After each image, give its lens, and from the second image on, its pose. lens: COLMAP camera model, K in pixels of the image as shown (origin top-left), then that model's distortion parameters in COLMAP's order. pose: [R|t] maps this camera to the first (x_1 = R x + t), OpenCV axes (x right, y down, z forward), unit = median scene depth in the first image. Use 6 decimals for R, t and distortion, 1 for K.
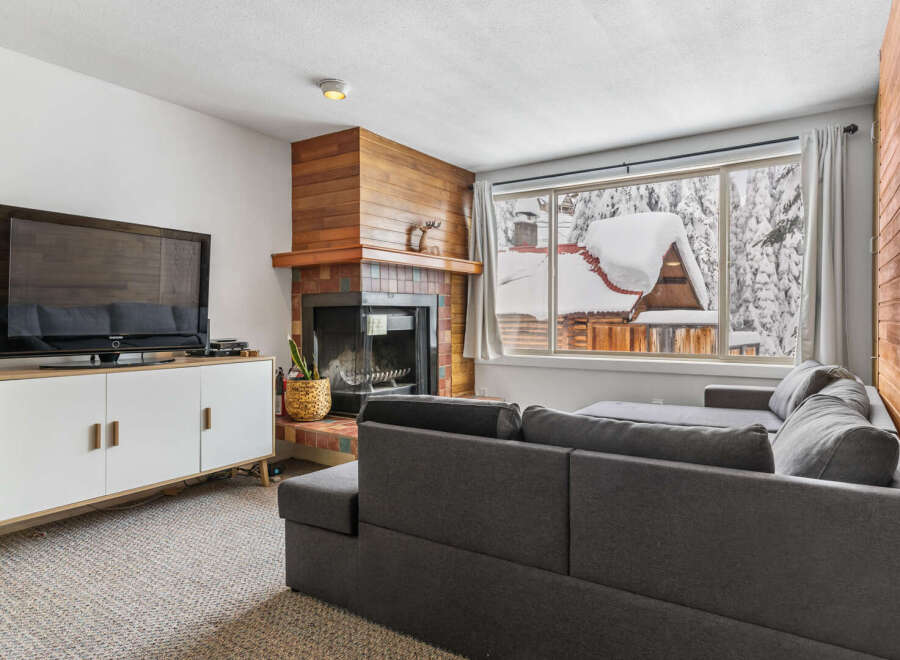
lens RADIAL K [[569.8, 0, 449.0], [0, 569.8, 325.3], [0, 0, 1]] dist [-0.002141, -0.001909]
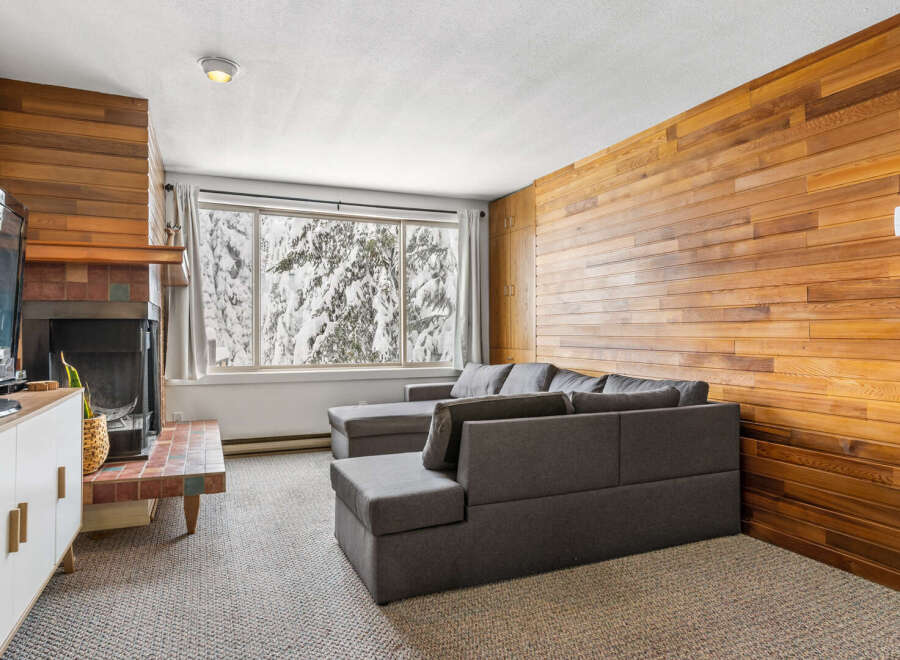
lens RADIAL K [[569.8, 0, 448.5], [0, 569.8, 334.6], [0, 0, 1]] dist [-0.002141, -0.001909]
pose [[0.549266, -0.000659, 0.835648, -0.563224], [0.011453, 0.999912, -0.006740, -0.001929], [-0.835569, 0.013273, 0.549225, 0.185347]]
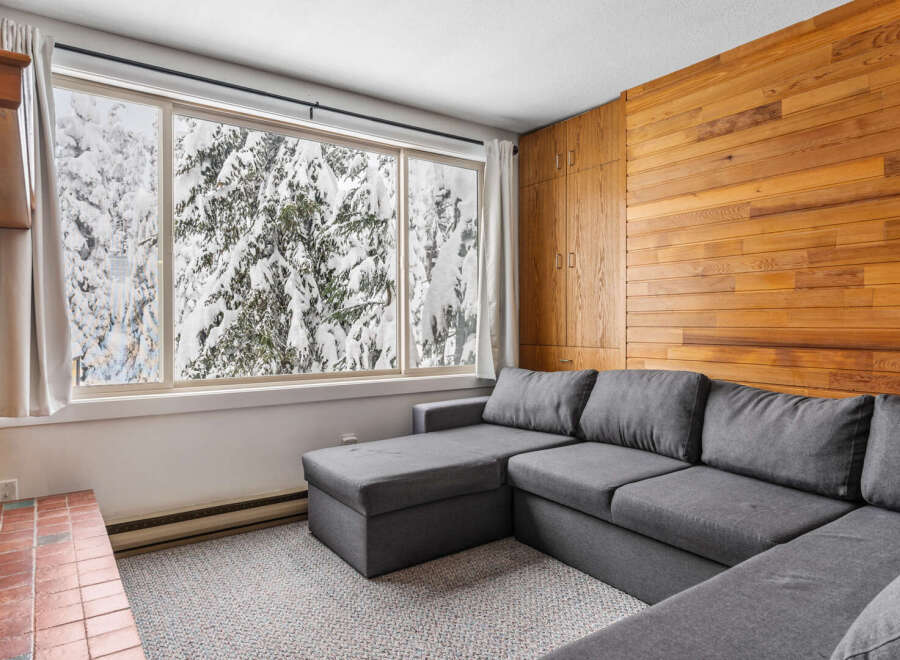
lens RADIAL K [[569.8, 0, 450.7], [0, 569.8, 326.2], [0, 0, 1]] dist [-0.002141, -0.001909]
pose [[0.356645, -0.001573, 0.934239, -0.293642], [0.014938, 0.999880, -0.004019, -0.007132], [-0.934121, 0.015389, 0.356626, 0.625720]]
